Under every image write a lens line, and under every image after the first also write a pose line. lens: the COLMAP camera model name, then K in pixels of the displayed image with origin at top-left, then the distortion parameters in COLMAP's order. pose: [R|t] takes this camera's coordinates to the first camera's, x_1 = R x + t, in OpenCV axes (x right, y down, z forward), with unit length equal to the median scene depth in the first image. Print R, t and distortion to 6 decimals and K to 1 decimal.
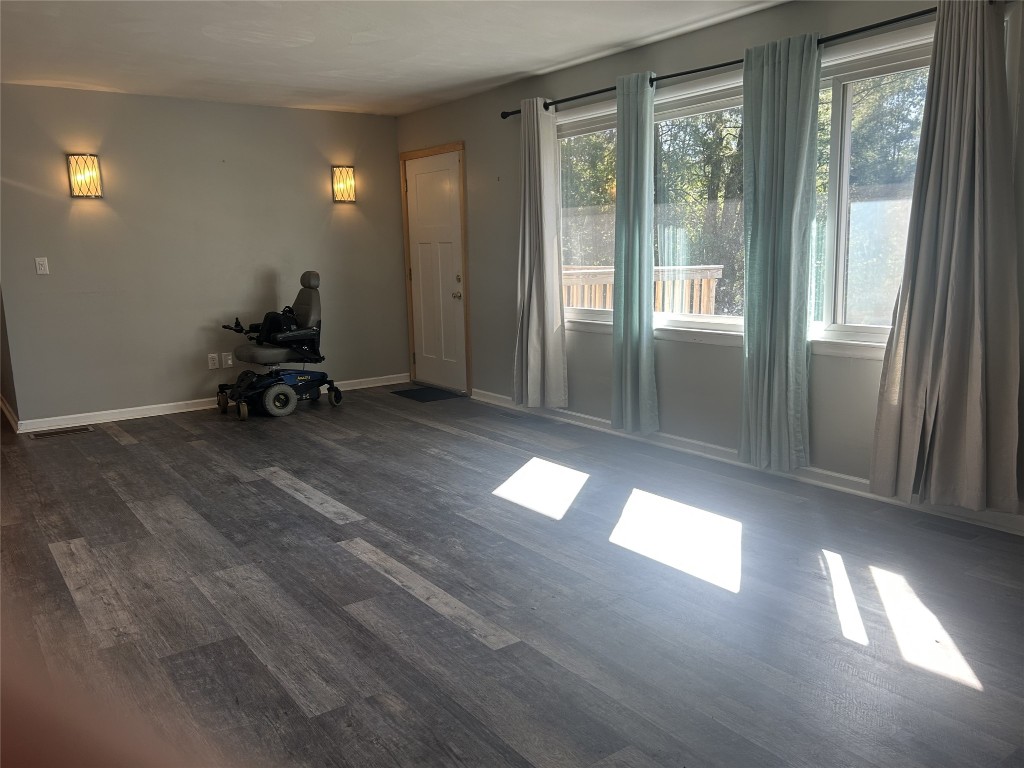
lens RADIAL K [[801.9, 0, 512.0], [0, 801.9, 384.0], [0, 0, 1]] dist [0.006799, -0.000147]
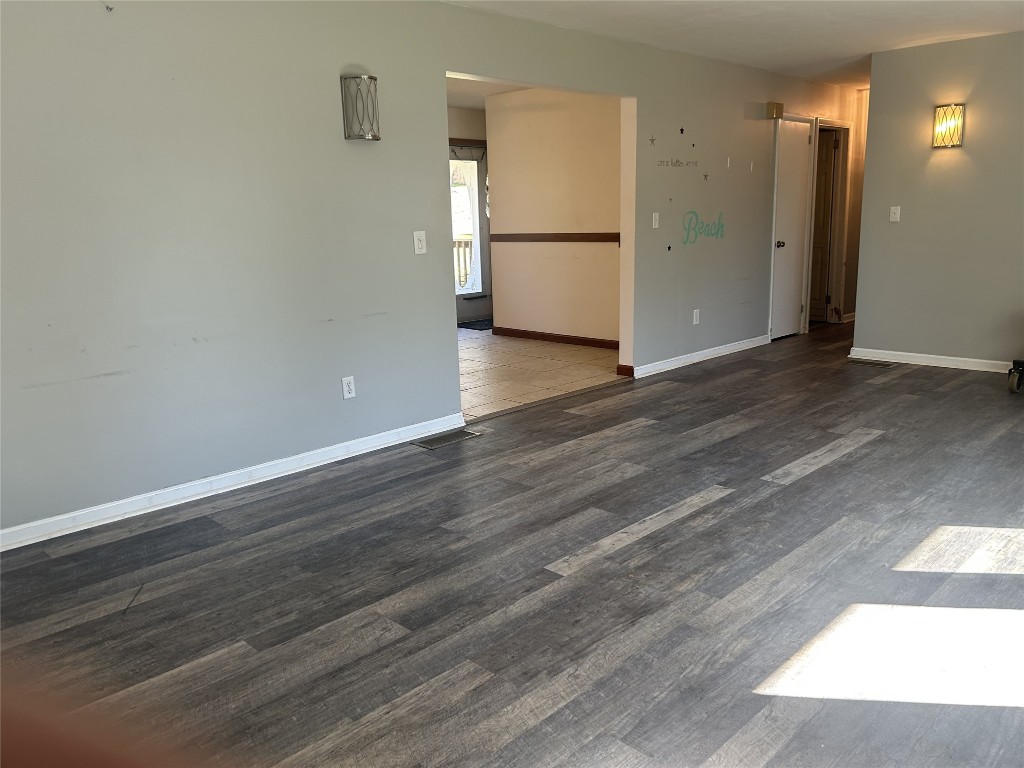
lens RADIAL K [[765.8, 0, 469.6], [0, 765.8, 388.7], [0, 0, 1]] dist [0.003725, -0.055886]
pose [[0.116553, 0.229467, -0.966313, 0.658408], [-0.132732, 0.967815, 0.213814, -0.095901], [0.984275, 0.103340, 0.143259, 0.477717]]
